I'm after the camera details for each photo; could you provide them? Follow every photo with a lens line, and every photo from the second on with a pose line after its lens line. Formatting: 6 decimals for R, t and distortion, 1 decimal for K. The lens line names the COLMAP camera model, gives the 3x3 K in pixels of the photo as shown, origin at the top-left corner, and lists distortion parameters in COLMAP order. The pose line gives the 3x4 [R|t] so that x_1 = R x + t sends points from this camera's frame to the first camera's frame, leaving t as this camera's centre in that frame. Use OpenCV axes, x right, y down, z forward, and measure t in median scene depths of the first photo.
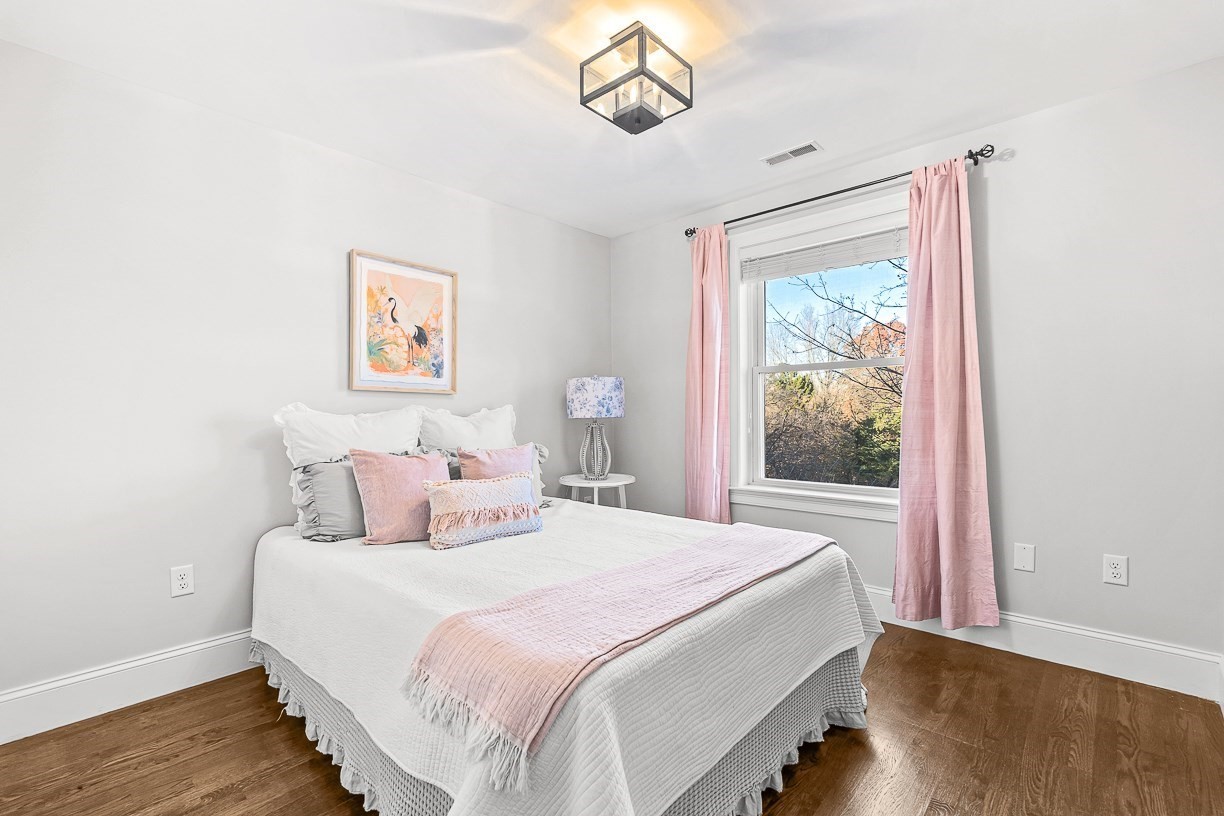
lens RADIAL K [[546.8, 0, 612.0], [0, 546.8, 408.0], [0, 0, 1]] dist [0.000011, 0.000096]
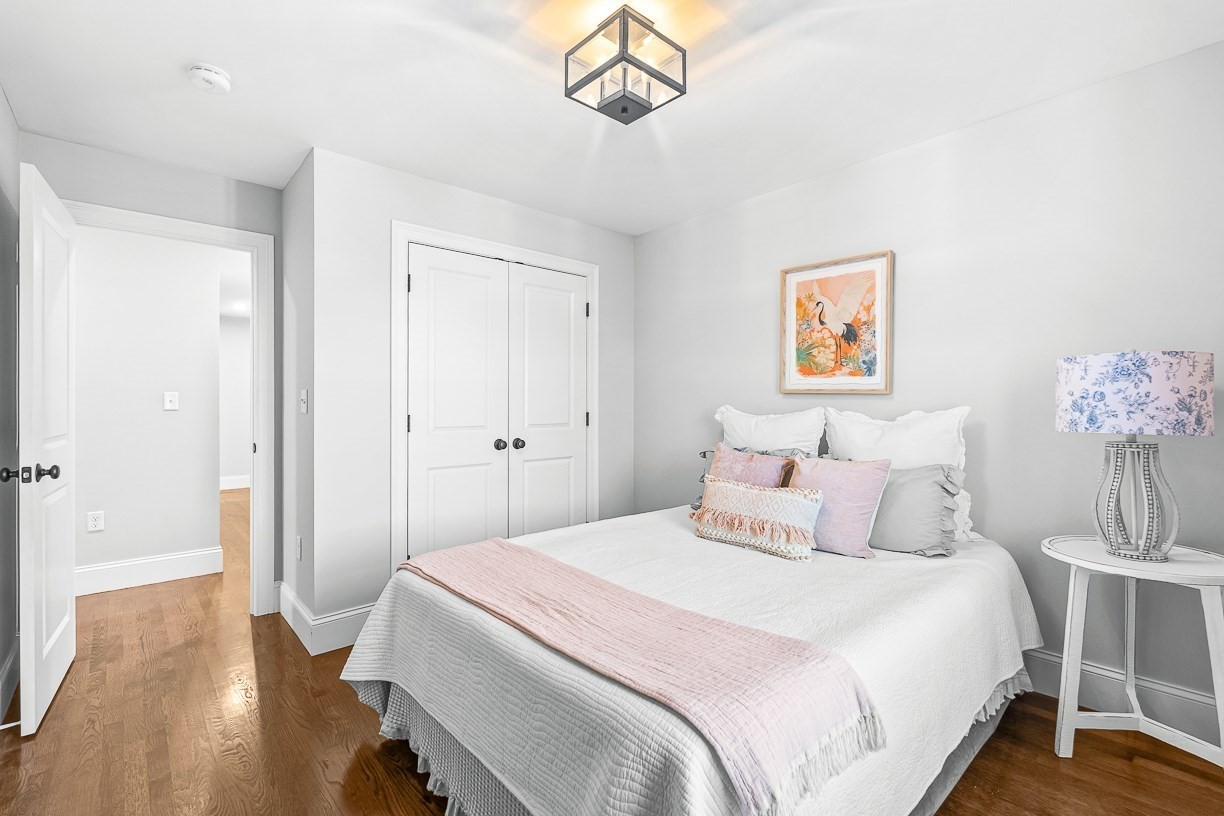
lens RADIAL K [[538.2, 0, 618.6], [0, 538.2, 397.4], [0, 0, 1]] dist [-0.000672, -0.000002]
pose [[-0.083092, -0.006499, -0.996521, 0.612815], [0.005045, 0.999963, -0.006942, -0.017650], [0.996529, -0.005604, -0.083056, 0.694094]]
